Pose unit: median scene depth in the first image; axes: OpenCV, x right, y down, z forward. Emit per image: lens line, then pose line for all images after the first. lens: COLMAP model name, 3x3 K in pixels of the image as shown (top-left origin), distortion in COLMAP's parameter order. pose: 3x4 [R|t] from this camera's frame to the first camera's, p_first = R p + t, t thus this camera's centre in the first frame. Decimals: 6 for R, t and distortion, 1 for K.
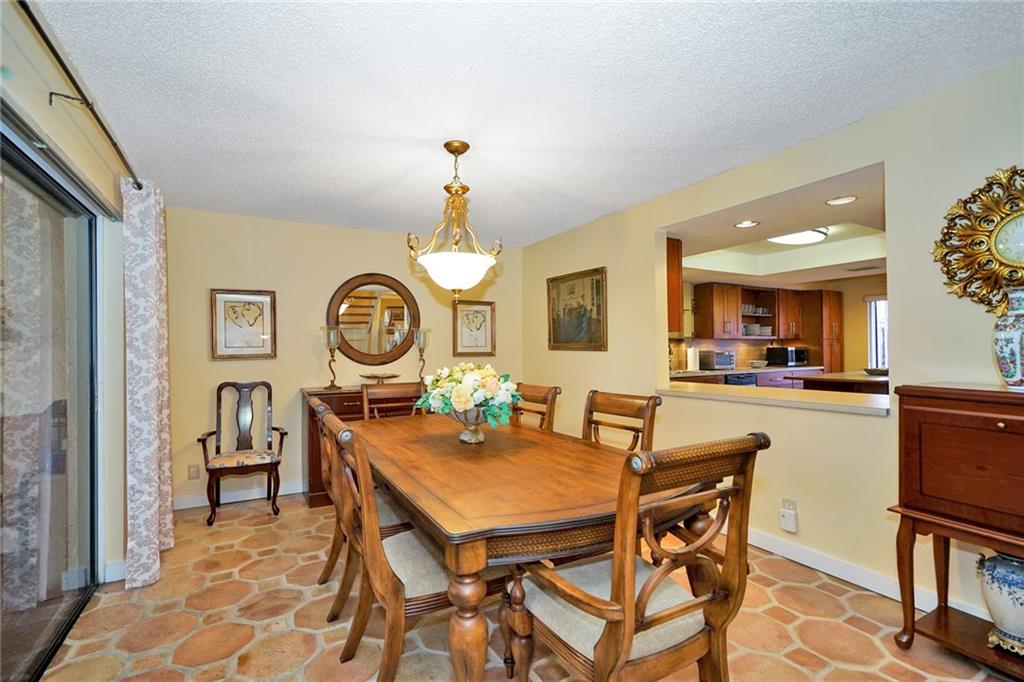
lens RADIAL K [[465.8, 0, 512.0], [0, 465.8, 341.0], [0, 0, 1]] dist [-0.006008, 0.005122]
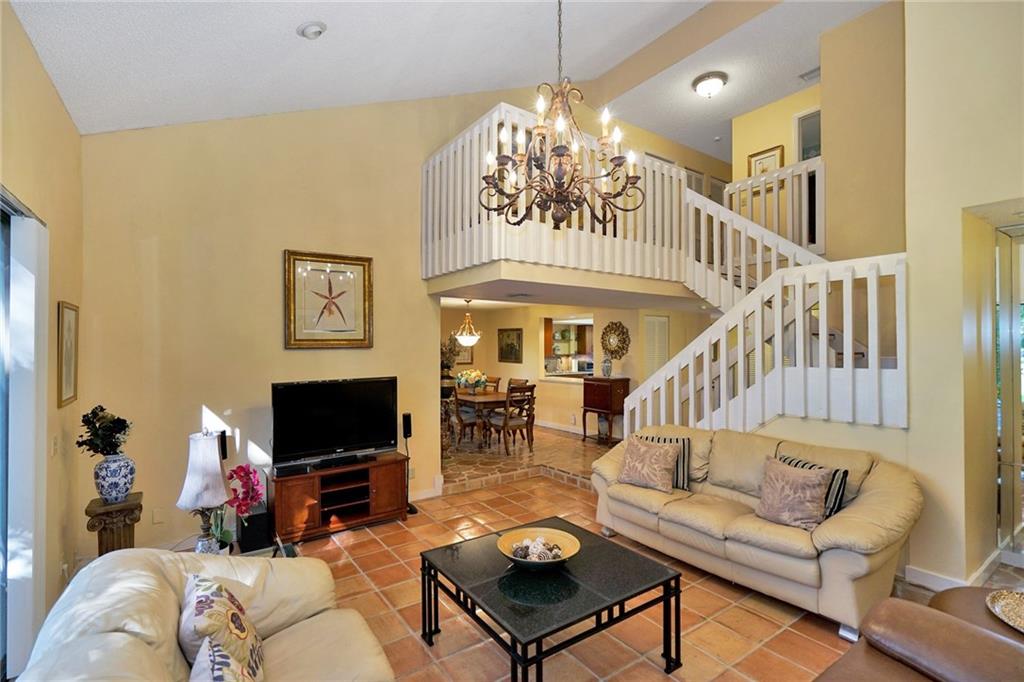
lens RADIAL K [[465.8, 0, 512.0], [0, 465.8, 341.0], [0, 0, 1]] dist [-0.006008, 0.005122]
pose [[0.995334, 0.011822, 0.095760, -0.078927], [-0.012056, 0.999926, 0.001867, -0.097720], [-0.095731, -0.003012, 0.995403, -1.379155]]
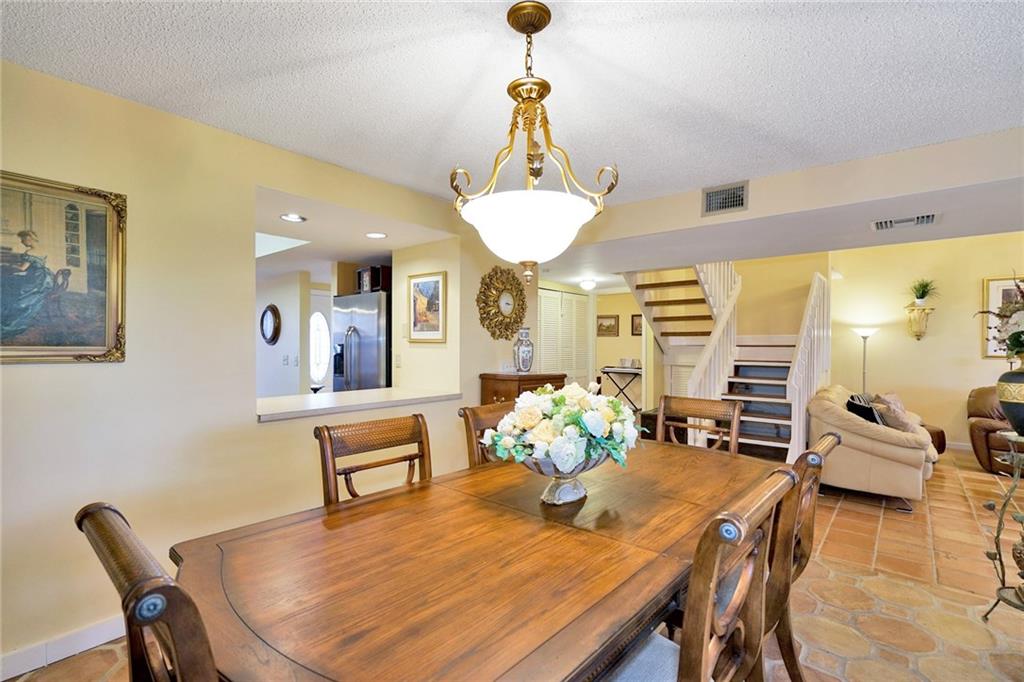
lens RADIAL K [[465.8, 0, 512.0], [0, 465.8, 341.0], [0, 0, 1]] dist [-0.006008, 0.005122]
pose [[-0.341745, 0.027435, 0.939392, -0.411447], [-0.019930, 0.999137, -0.036430, 0.006144], [-0.939581, -0.031172, -0.340904, 0.780120]]
